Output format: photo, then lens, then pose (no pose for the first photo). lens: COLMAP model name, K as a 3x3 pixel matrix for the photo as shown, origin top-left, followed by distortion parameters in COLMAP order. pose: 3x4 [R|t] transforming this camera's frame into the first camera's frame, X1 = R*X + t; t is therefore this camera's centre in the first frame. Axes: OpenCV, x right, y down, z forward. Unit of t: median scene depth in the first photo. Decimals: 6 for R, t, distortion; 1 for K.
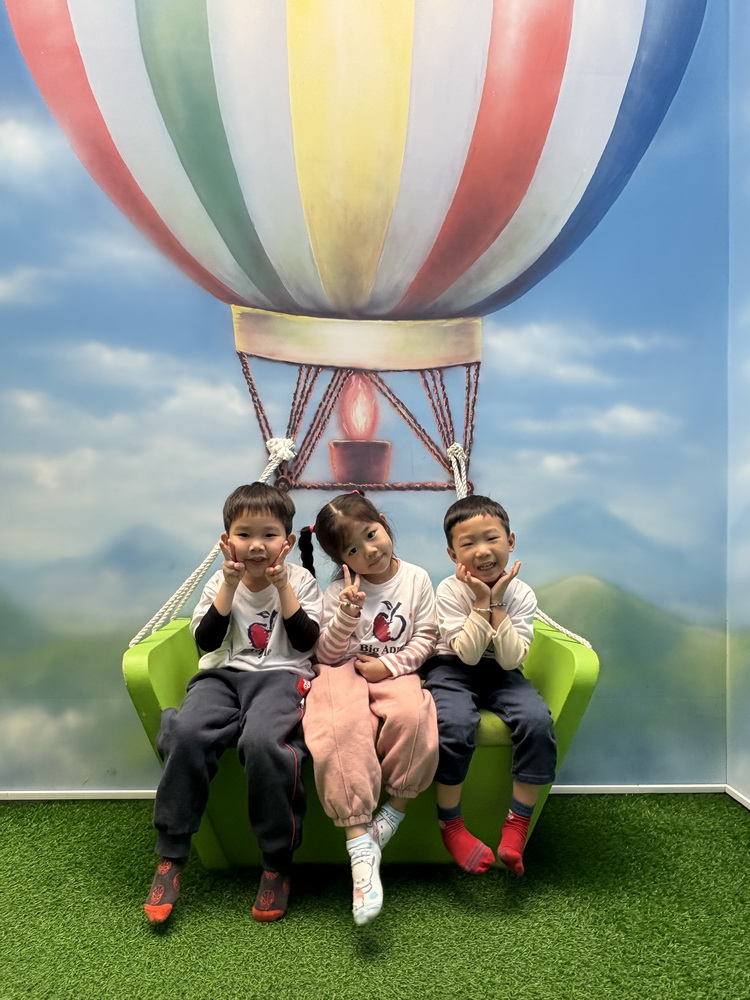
lens RADIAL K [[658.2, 0, 374.1], [0, 658.2, 501.9], [0, 0, 1]] dist [-0.025718, 0.012421]
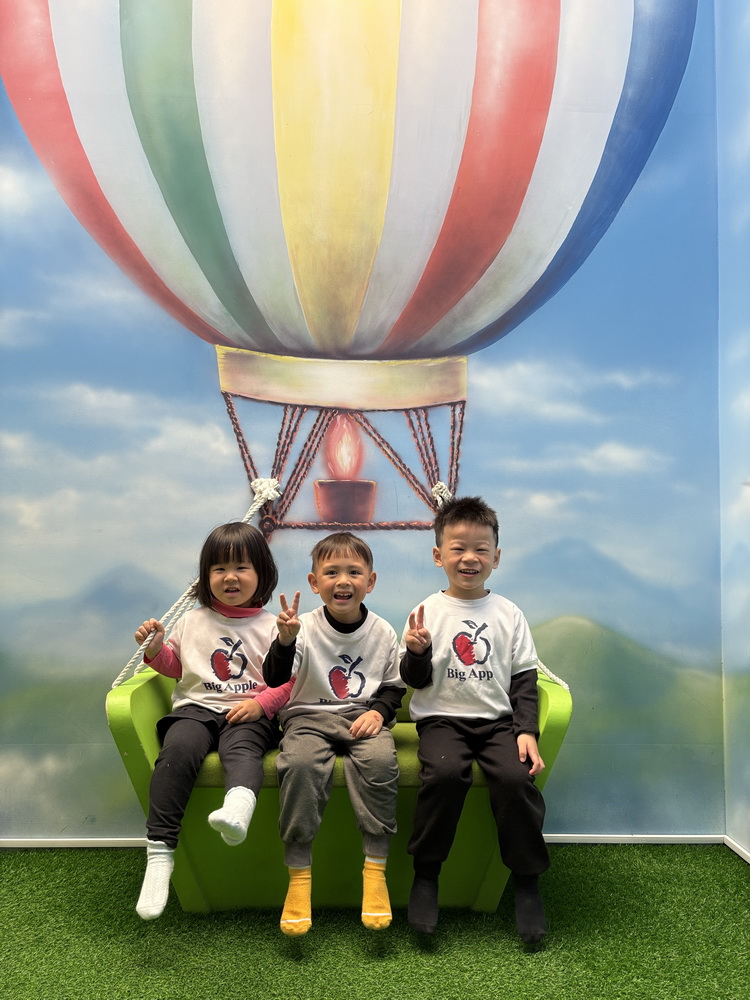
lens RADIAL K [[760.6, 0, 380.9], [0, 760.6, 498.7], [0, 0, 1]] dist [0.030396, -0.053940]
pose [[0.999930, -0.002924, -0.011460, 0.046542], [0.002486, 0.999270, -0.038110, -0.021073], [0.011563, 0.038079, 0.999208, -0.151527]]
